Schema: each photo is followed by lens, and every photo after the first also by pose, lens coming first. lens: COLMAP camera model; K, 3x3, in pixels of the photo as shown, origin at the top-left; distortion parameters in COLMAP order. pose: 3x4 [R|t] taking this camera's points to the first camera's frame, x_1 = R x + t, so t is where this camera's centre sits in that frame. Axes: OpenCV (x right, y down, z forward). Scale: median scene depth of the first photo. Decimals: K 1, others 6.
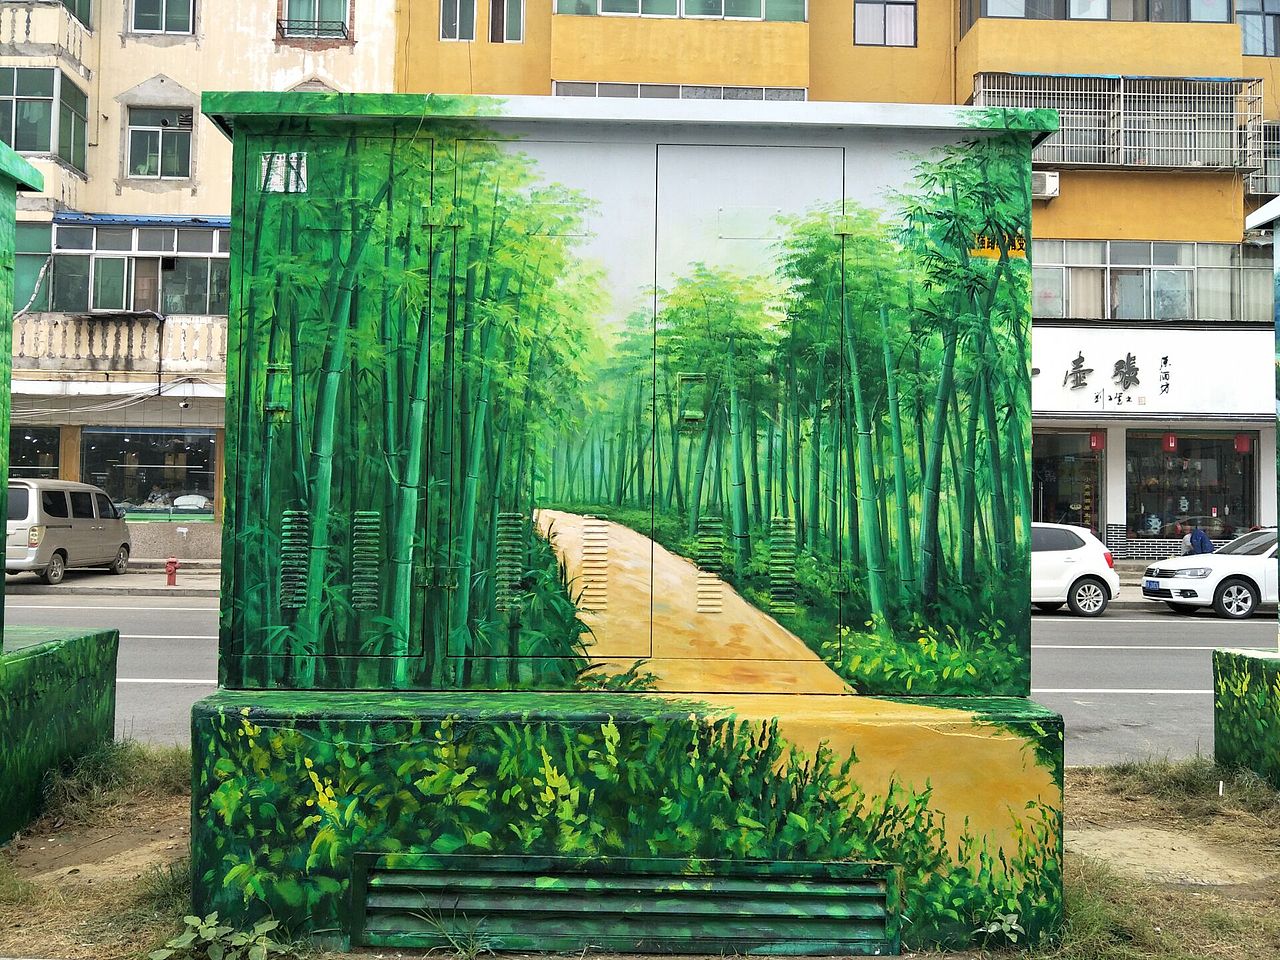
lens RADIAL K [[1085.6, 0, 631.6], [0, 1085.6, 477.6], [0, 0, 1]] dist [0.016545, -0.035275]
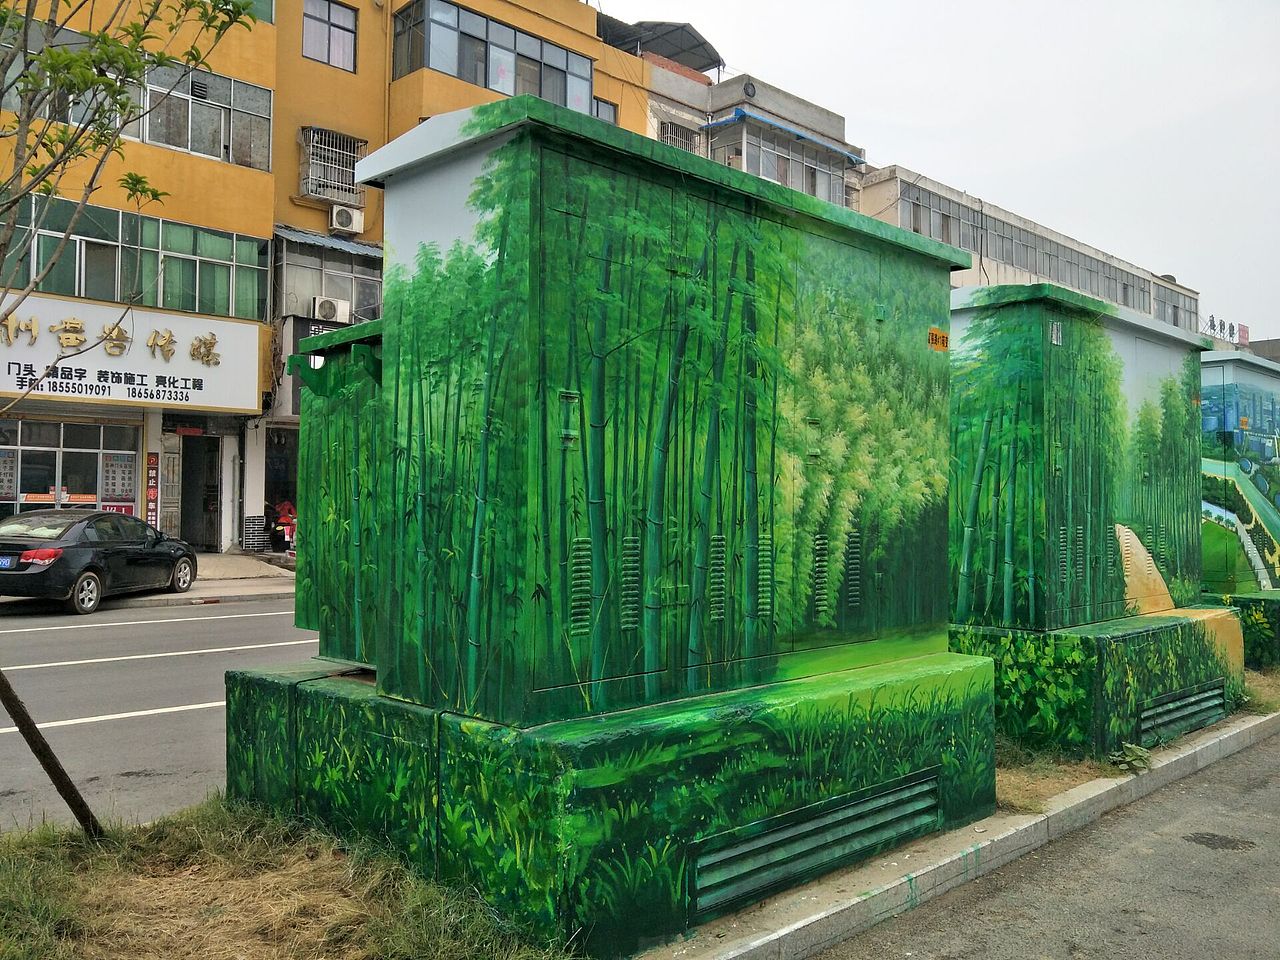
lens RADIAL K [[1085.6, 0, 639.7], [0, 1085.6, 476.8], [0, 0, 1]] dist [0.016545, -0.035275]
pose [[0.716915, 0.011300, 0.697069, -2.001393], [-0.017895, 0.999837, 0.002197, -0.041896], [-0.696931, -0.014049, 0.717001, 0.209231]]
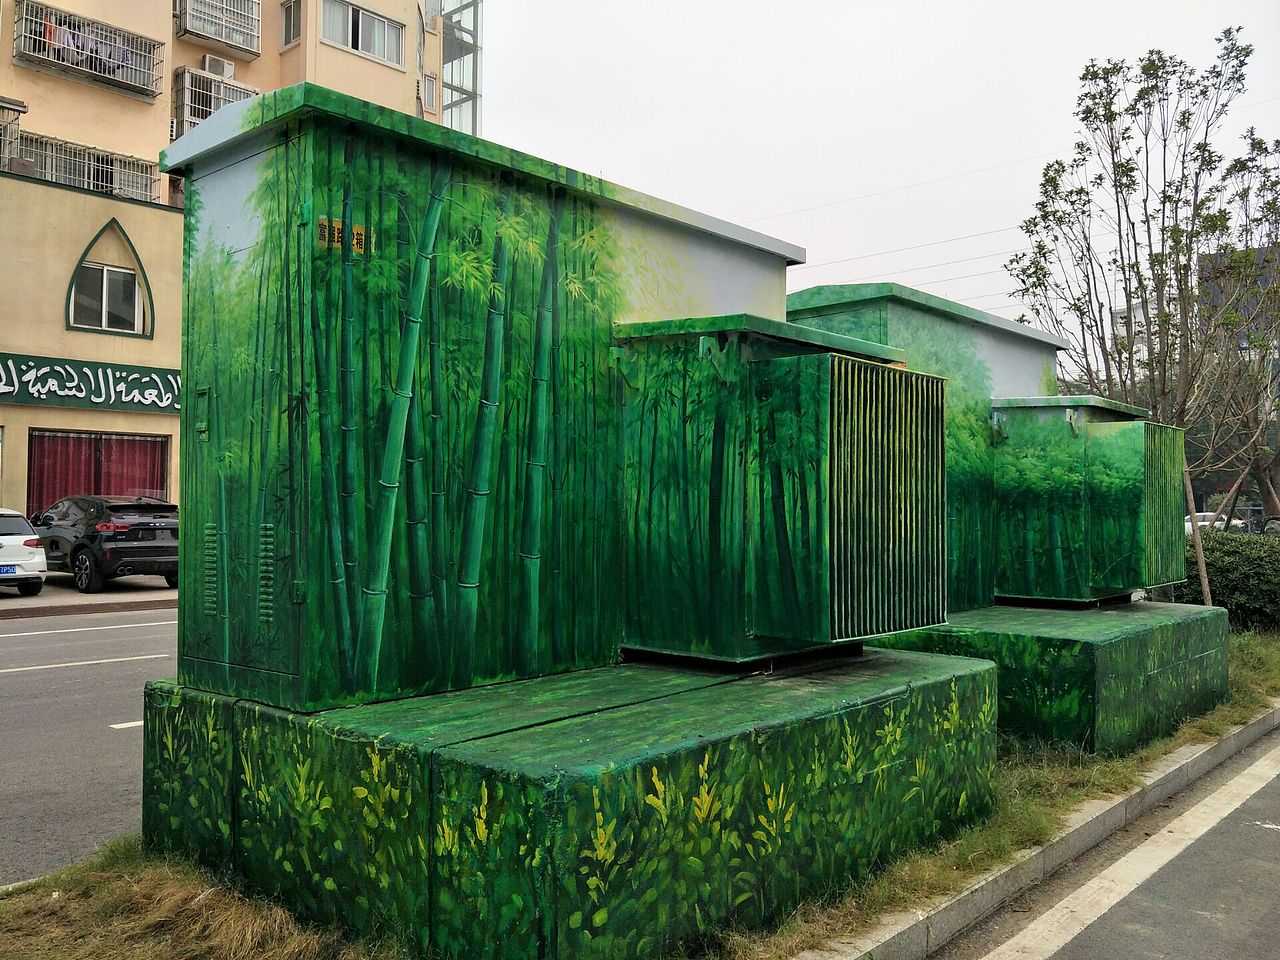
lens RADIAL K [[1085.6, 0, 635.6], [0, 1085.6, 480.4], [0, 0, 1]] dist [0.016545, -0.035275]
pose [[-0.677982, -0.036135, -0.734189, 0.850096], [0.009751, 0.998261, -0.058137, 0.066345], [0.735014, -0.046575, -0.676451, 2.060046]]
